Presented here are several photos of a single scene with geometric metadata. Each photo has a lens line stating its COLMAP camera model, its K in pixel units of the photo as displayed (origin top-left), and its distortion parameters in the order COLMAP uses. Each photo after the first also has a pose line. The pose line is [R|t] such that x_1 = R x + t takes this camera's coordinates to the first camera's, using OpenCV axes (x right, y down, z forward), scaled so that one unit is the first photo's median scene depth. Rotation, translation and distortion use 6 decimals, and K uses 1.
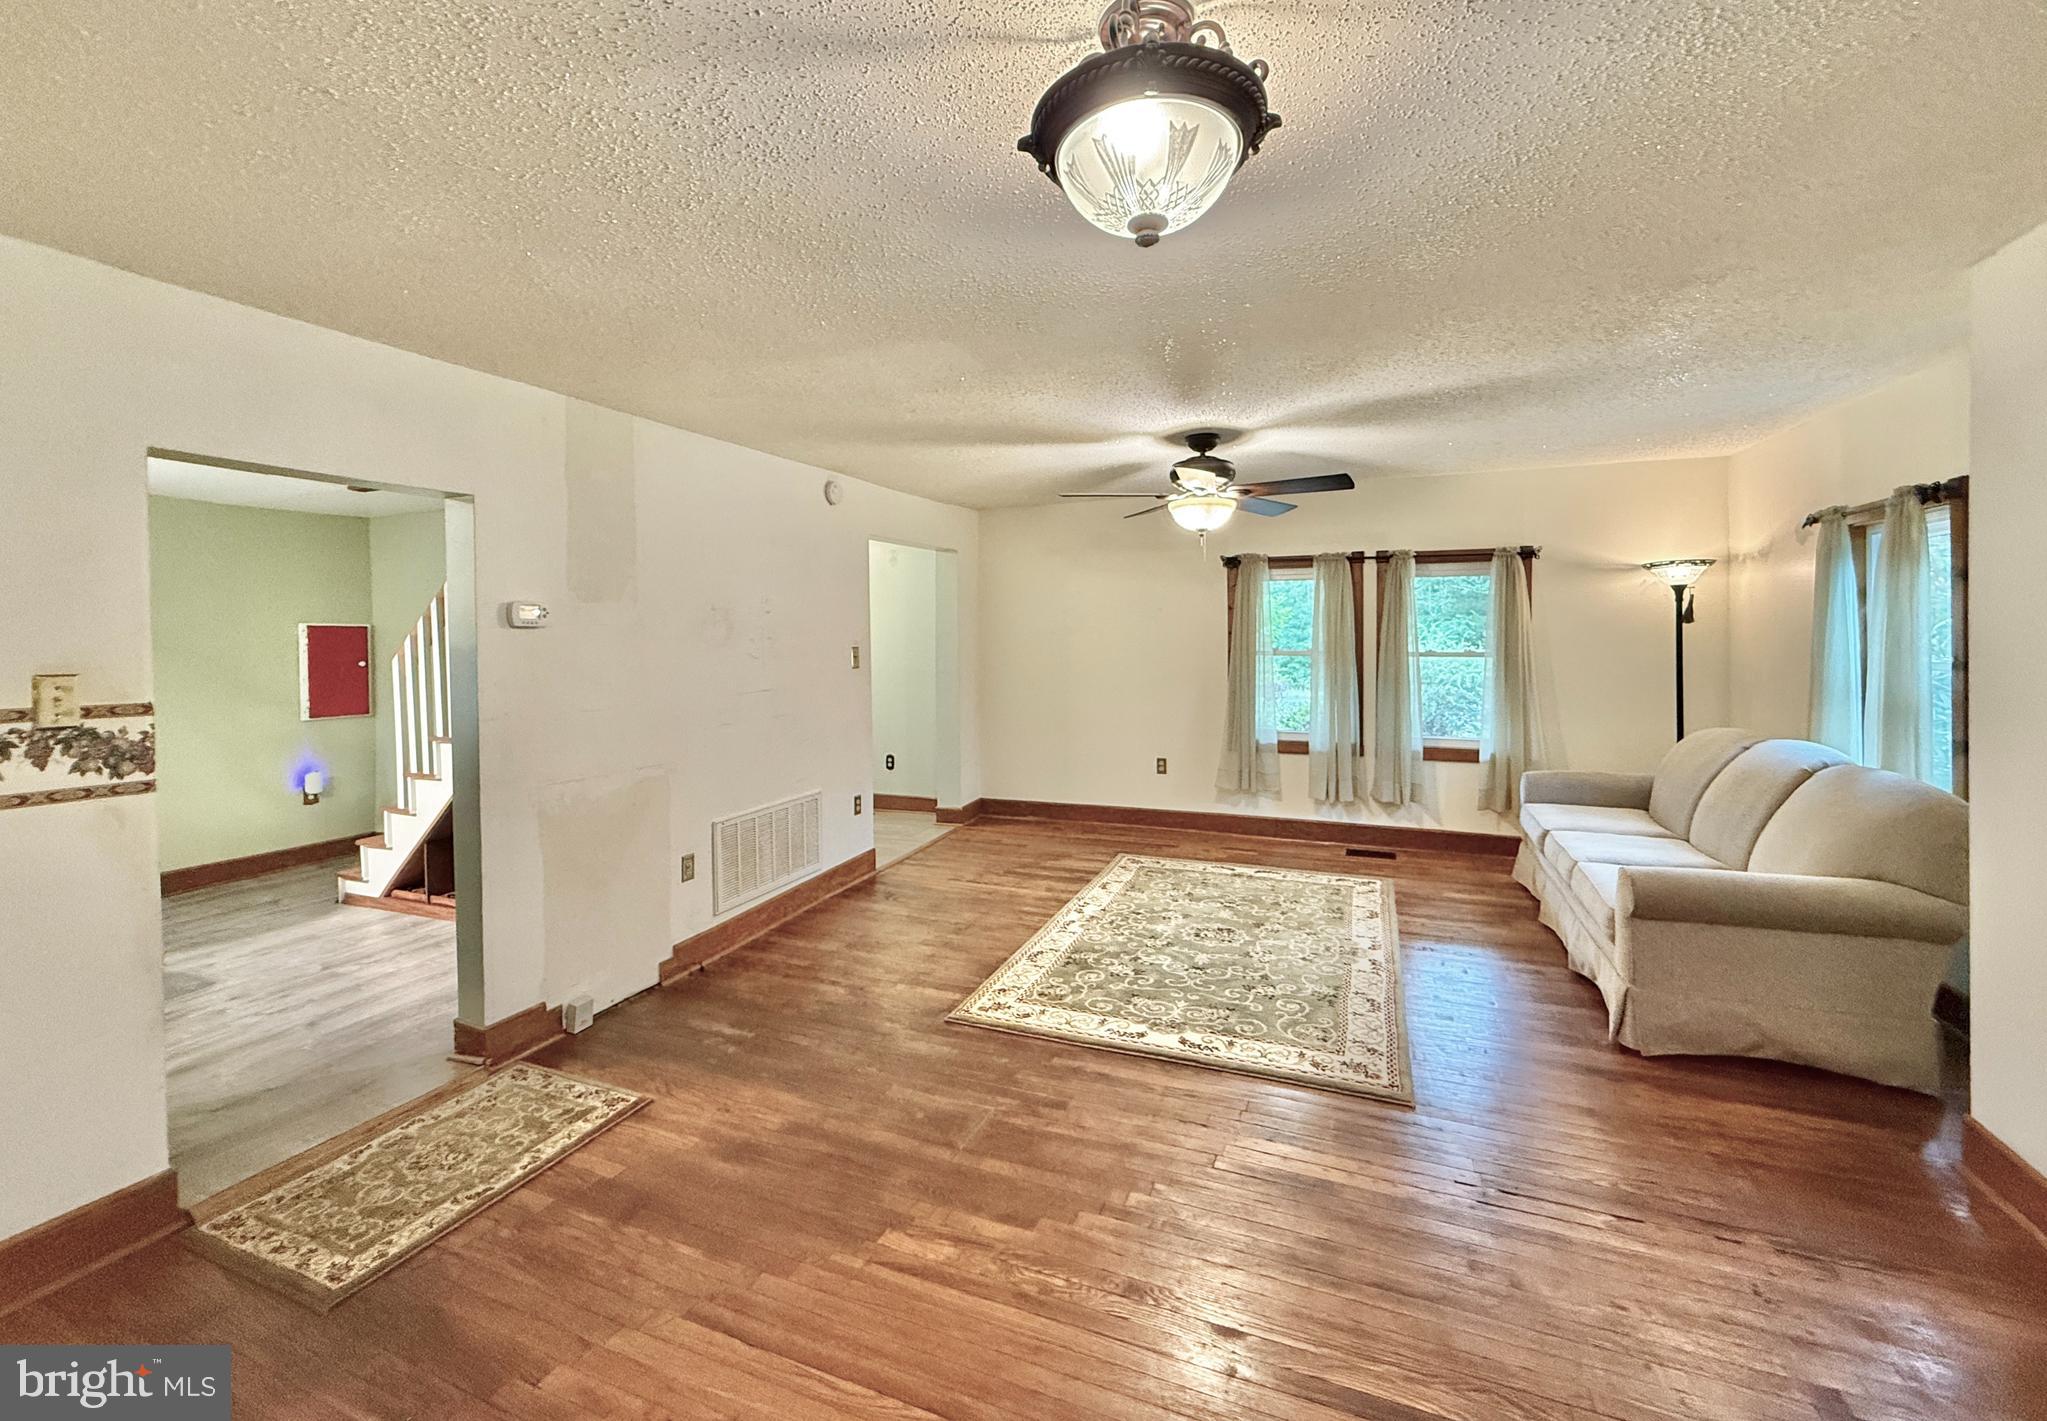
lens RADIAL K [[841.3, 0, 1021.8], [0, 841.3, 653.3], [0, 0, 1]] dist [0.000666, -0.000056]
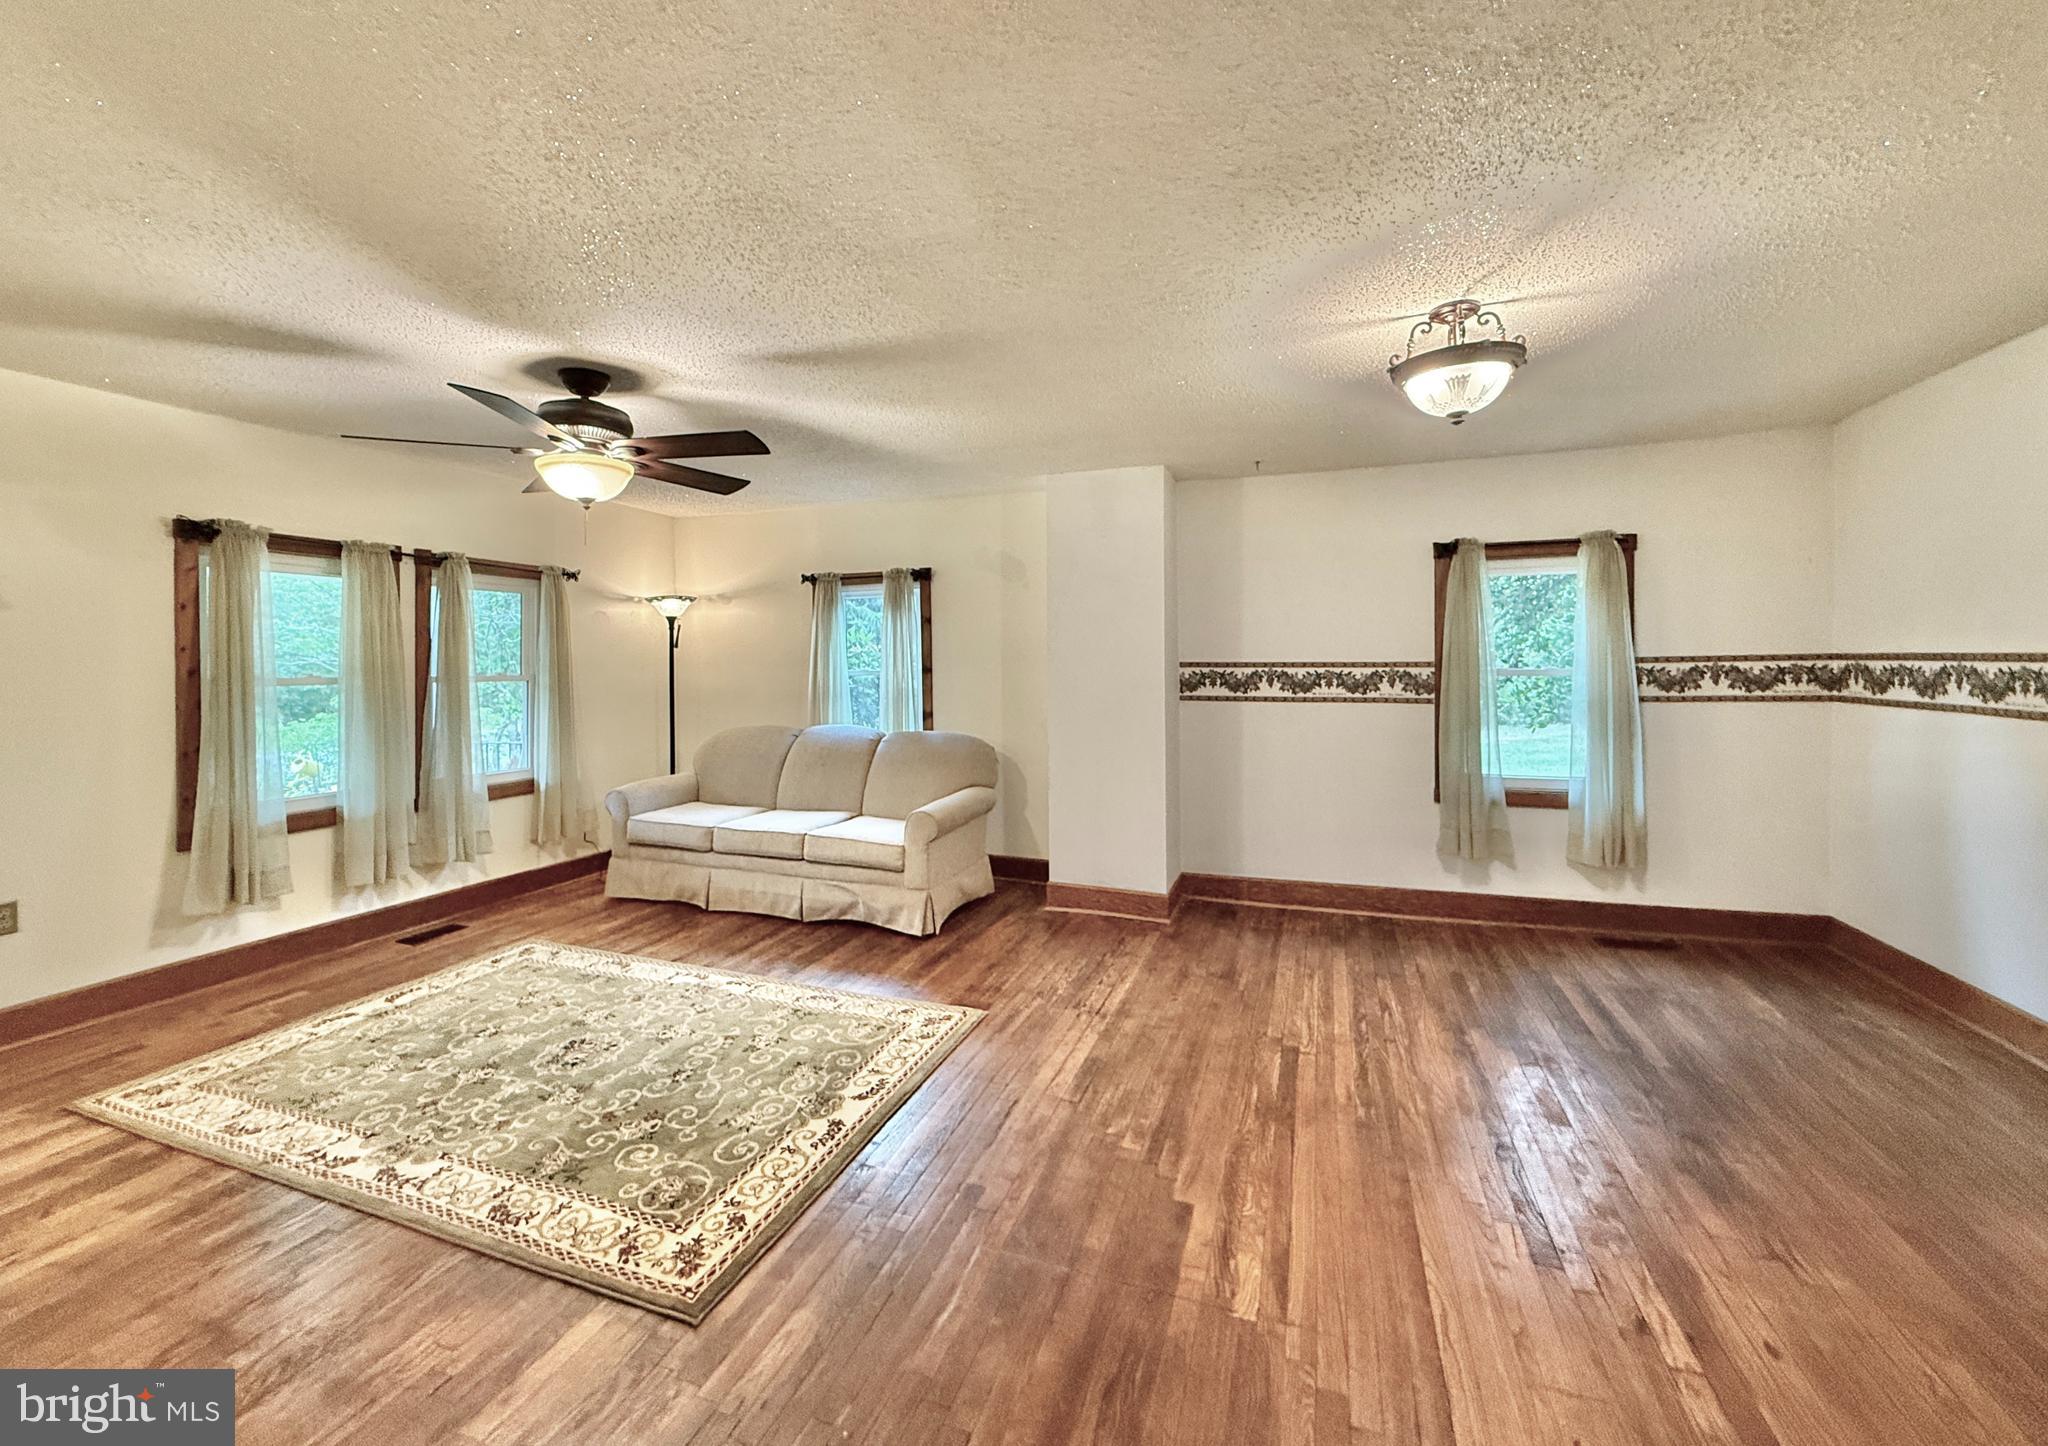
lens RADIAL K [[836.5, 0, 1018.5], [0, 836.5, 668.4], [0, 0, 1]] dist [0.000676, 0.000087]
pose [[-0.044830, 0.000730, 0.998994, -0.632214], [0.032737, 0.999464, 0.000739, 0.013069], [-0.998458, 0.032737, -0.044830, 0.780781]]
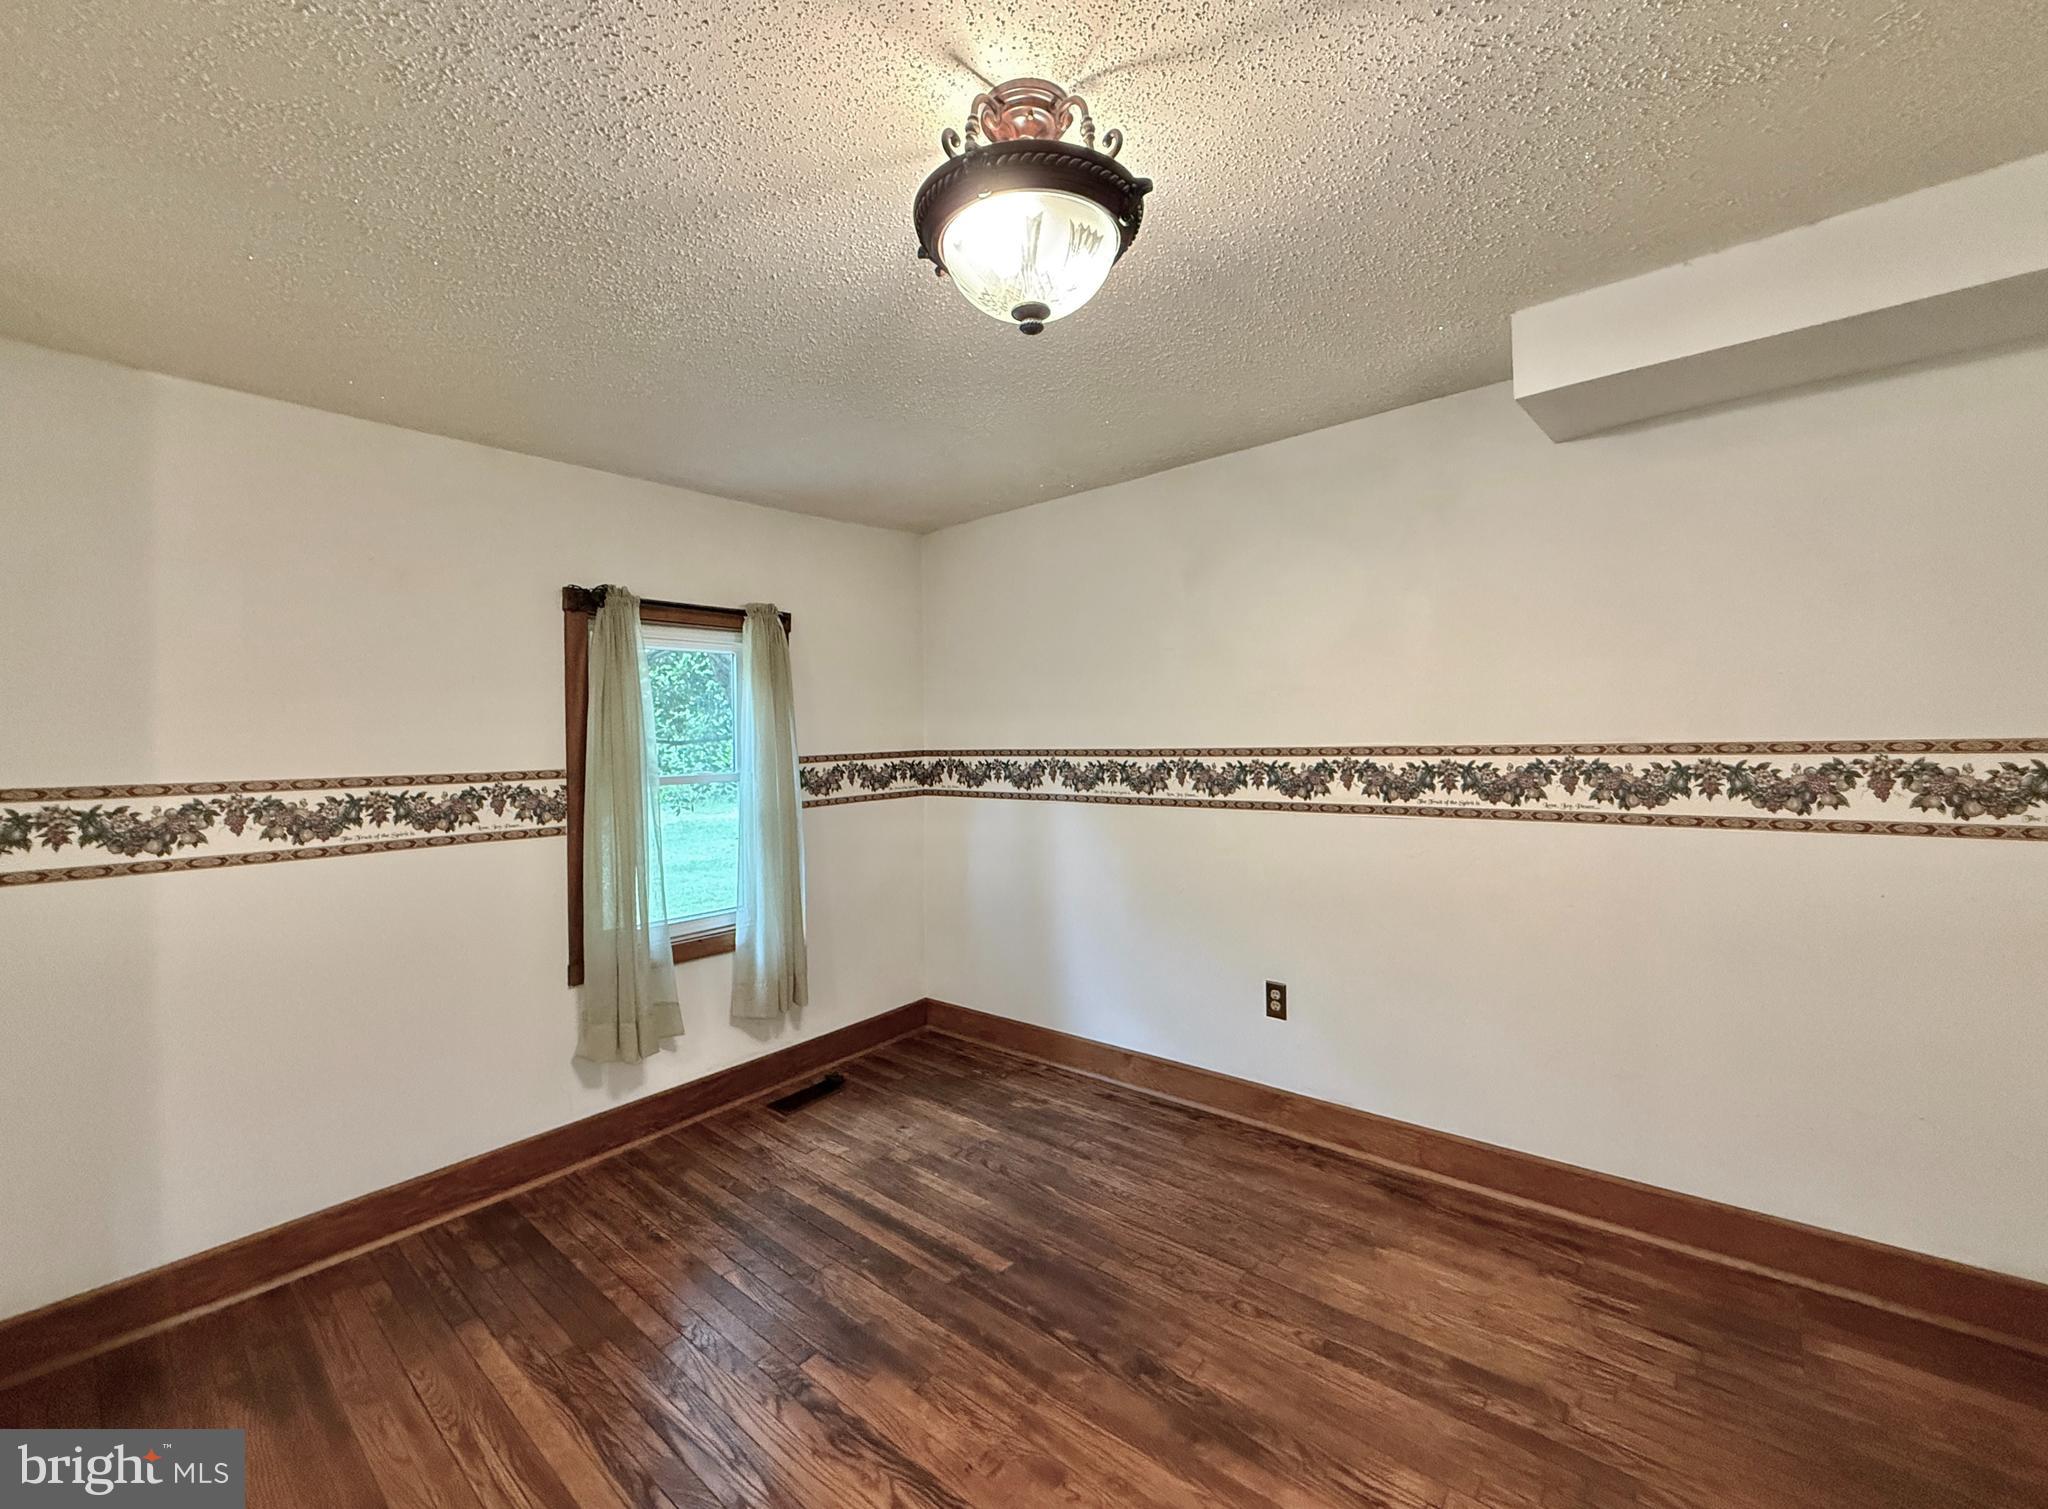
lens RADIAL K [[848.2, 0, 1024.1], [0, 848.2, 740.8], [0, 0, 1]] dist [0.005905, -0.000041]
pose [[-0.948376, 0.032112, 0.315517, -0.062047], [0.040302, 0.998998, 0.019465, -0.002546], [-0.314576, 0.031177, -0.948720, 0.741727]]
